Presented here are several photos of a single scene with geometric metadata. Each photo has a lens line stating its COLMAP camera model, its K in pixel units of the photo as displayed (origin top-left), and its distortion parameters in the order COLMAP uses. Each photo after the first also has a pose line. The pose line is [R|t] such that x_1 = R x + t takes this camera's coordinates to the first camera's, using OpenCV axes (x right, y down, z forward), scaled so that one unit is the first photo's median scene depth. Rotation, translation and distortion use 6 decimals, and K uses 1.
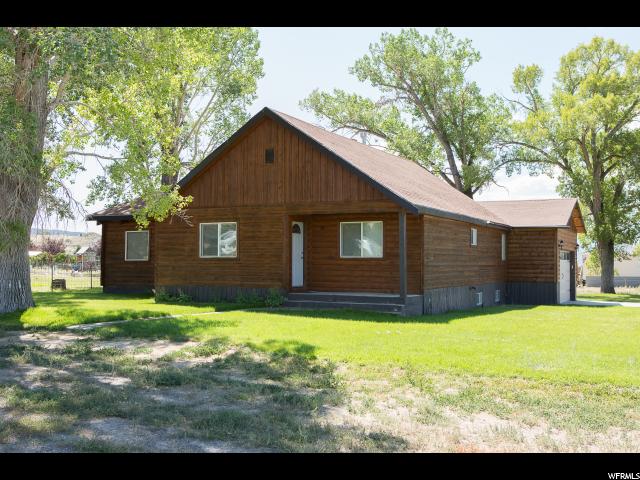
lens RADIAL K [[726.8, 0, 320.1], [0, 726.8, 238.8], [0, 0, 1]] dist [-0.122605, 0.000000]
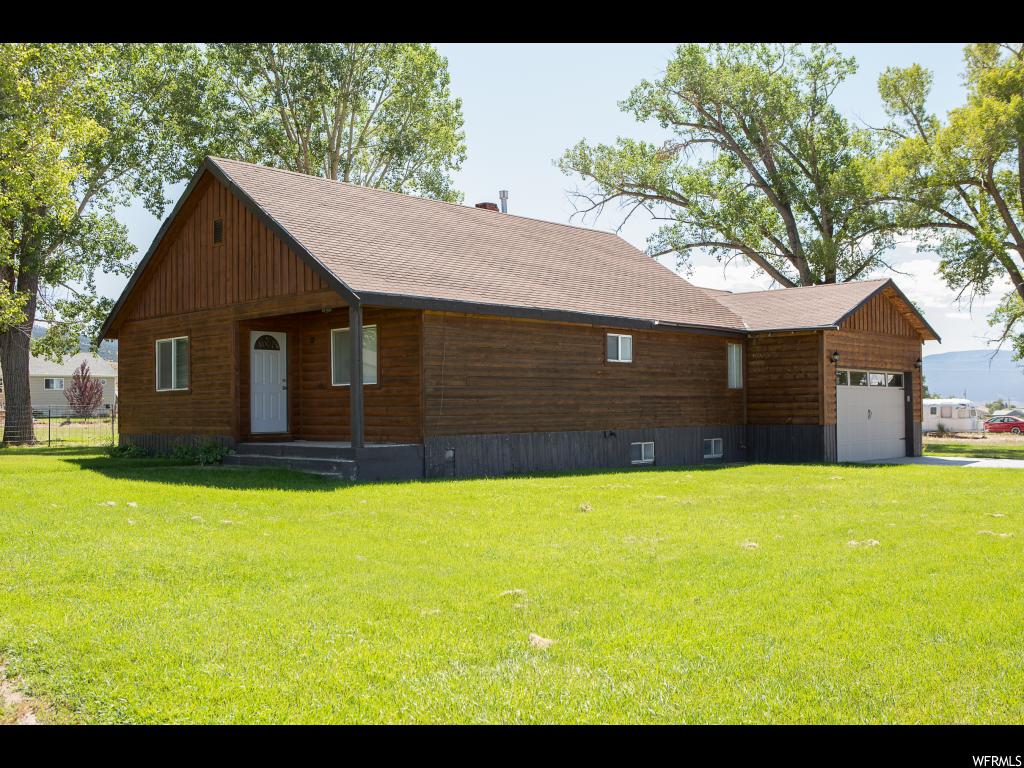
lens RADIAL K [[1000.8, 0, 511.9], [0, 1000.8, 386.5], [0, 0, 1]] dist [-0.082712, 0.000000]
pose [[0.956603, -0.022261, -0.290542, 0.313514], [0.025756, 0.999635, 0.008212, 0.016973], [0.290253, -0.015339, 0.956827, 0.163544]]
